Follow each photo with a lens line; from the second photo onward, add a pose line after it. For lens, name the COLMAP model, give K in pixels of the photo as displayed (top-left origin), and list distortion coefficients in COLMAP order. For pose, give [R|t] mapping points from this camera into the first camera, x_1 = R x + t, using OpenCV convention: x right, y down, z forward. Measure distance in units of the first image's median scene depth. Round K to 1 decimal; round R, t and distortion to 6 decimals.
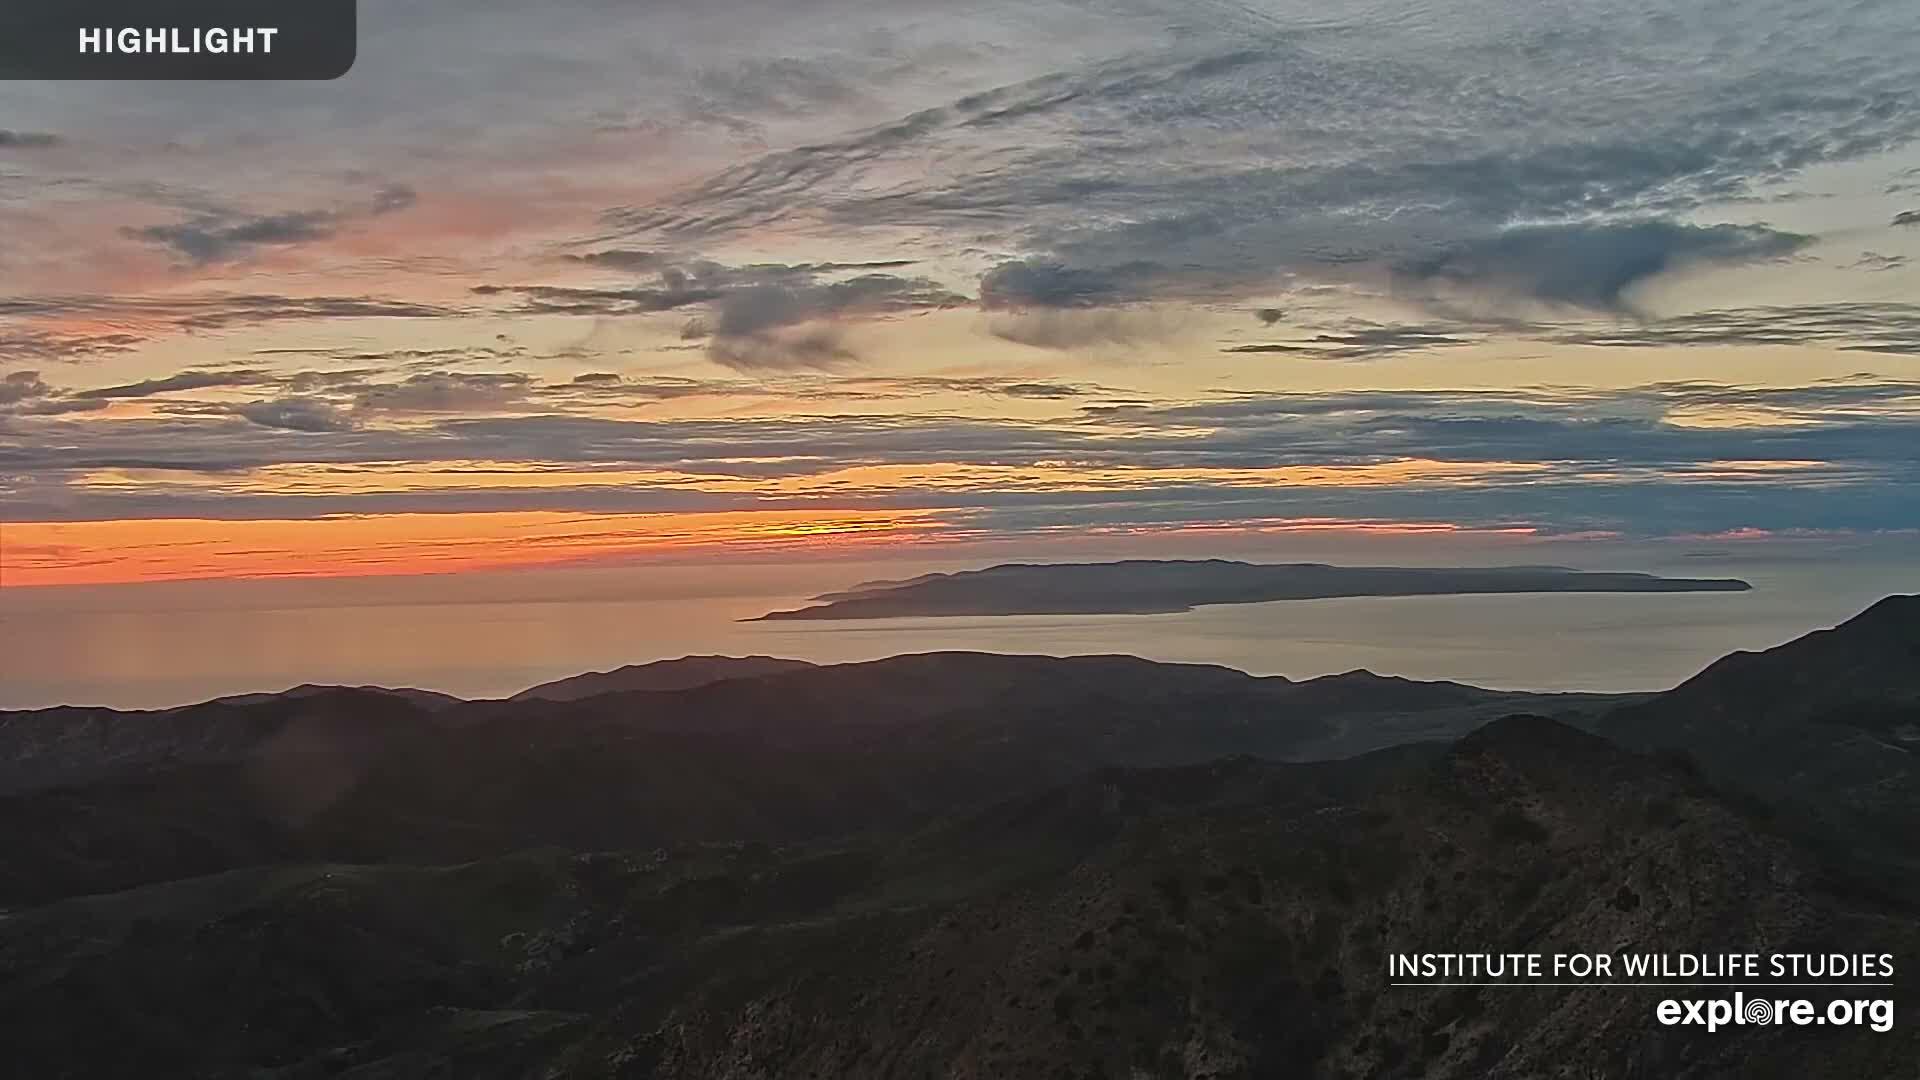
lens RADIAL K [[13577.5, 0, 952.8], [0, 13577.5, 537.9], [0, 0, 1]] dist [-9.225052, 0.000000]
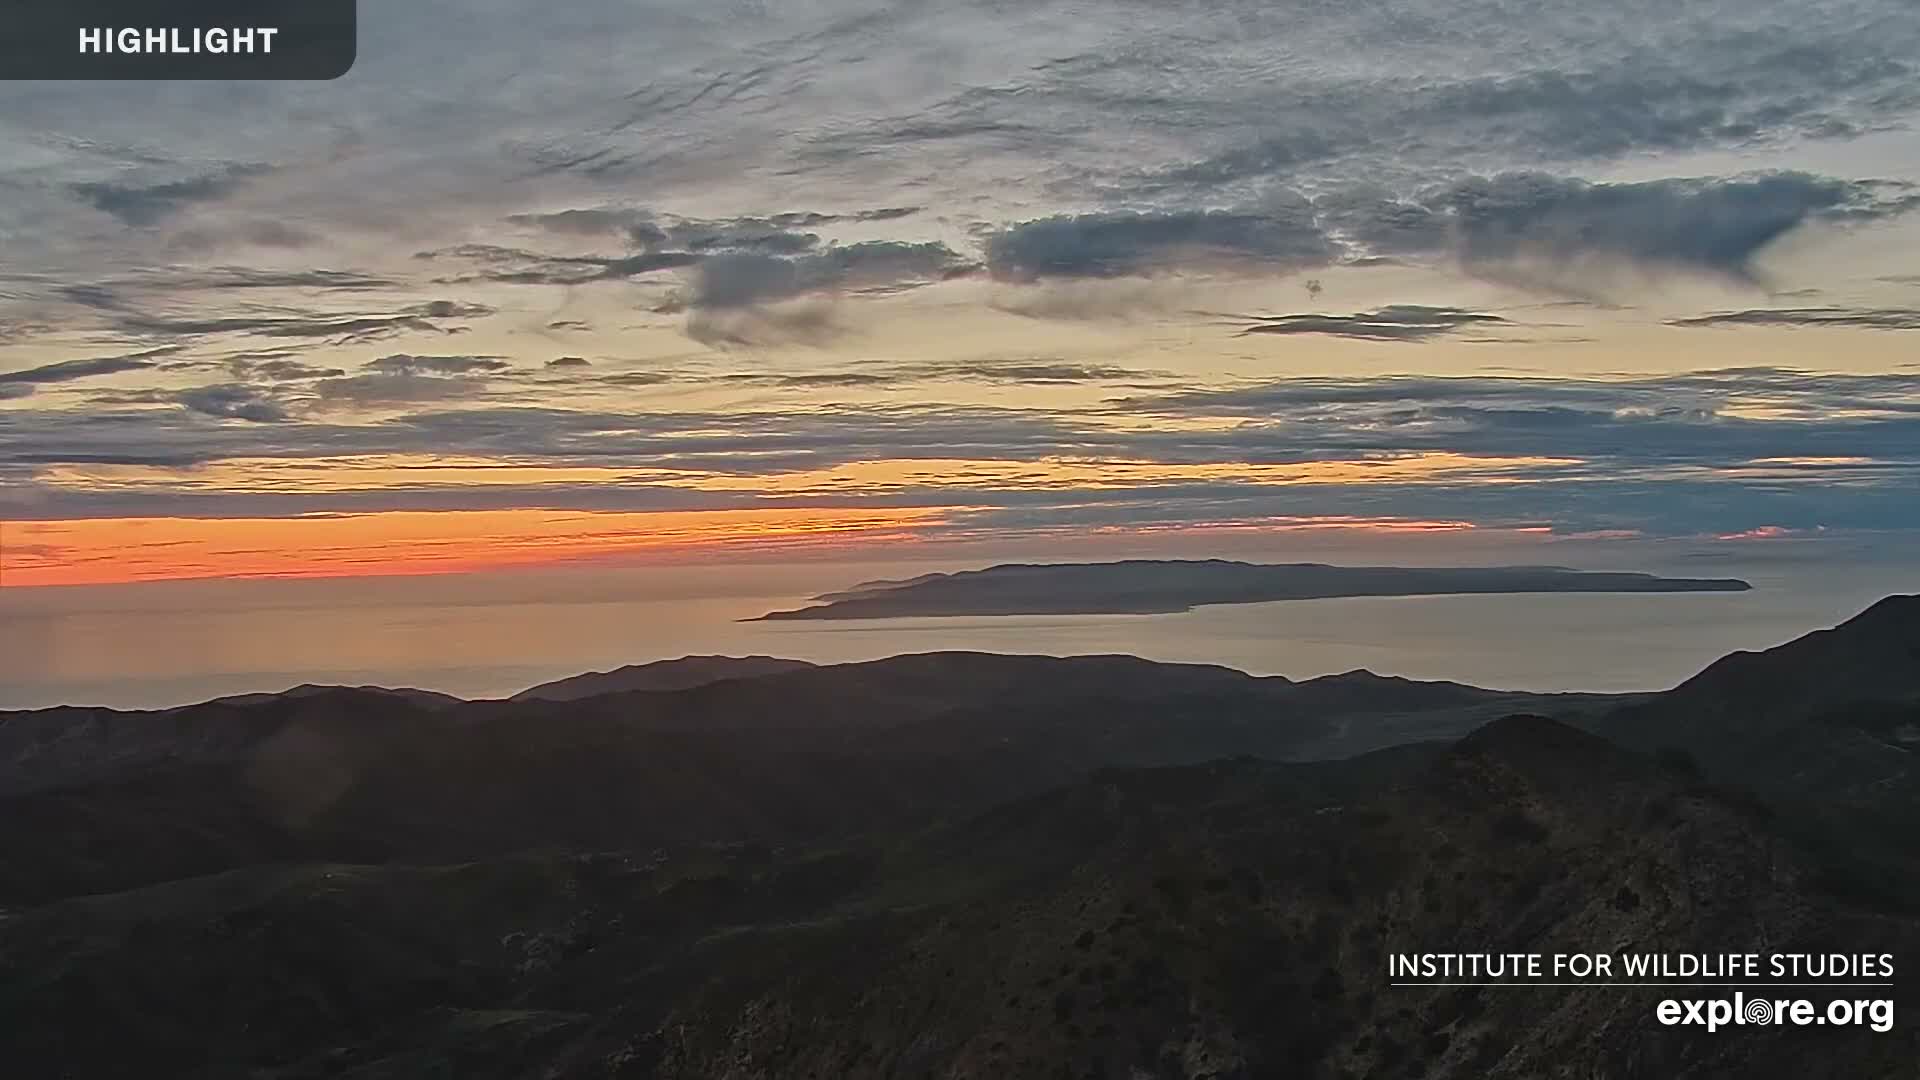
lens RADIAL K [[13577.5, 0, 953.5], [0, 13577.5, 531.2], [0, 0, 1]] dist [-9.225052, 0.000000]
pose [[1.000000, -0.000102, 0.000064, -0.000349], [0.000102, 1.000000, -0.000502, 0.000033], [-0.000064, 0.000502, 1.000000, 0.056022]]
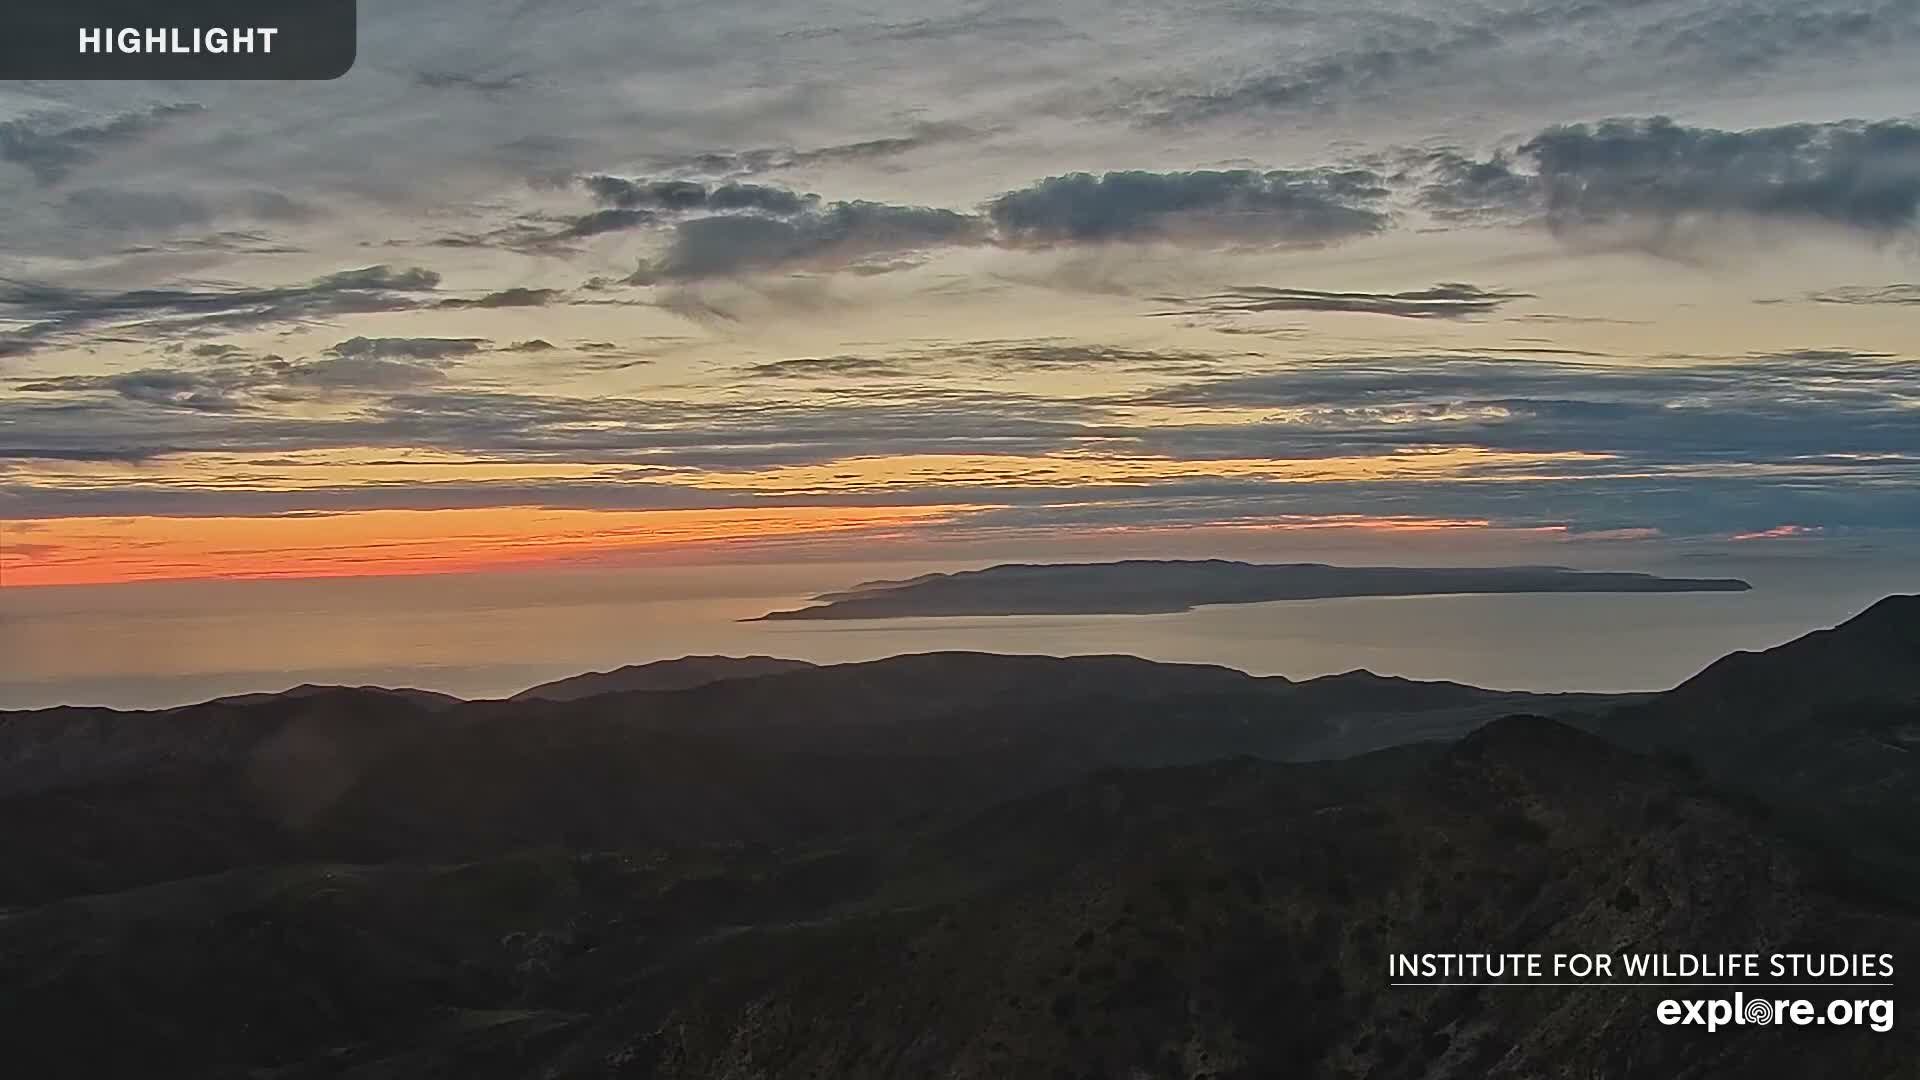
lens RADIAL K [[13577.5, 0, 953.7], [0, 13577.5, 528.1], [0, 0, 1]] dist [-9.225052, 0.000000]
pose [[1.000000, 0.000097, 0.000085, -0.000529], [-0.000097, 1.000000, -0.000725, 0.000057], [-0.000085, 0.000725, 1.000000, 0.102992]]
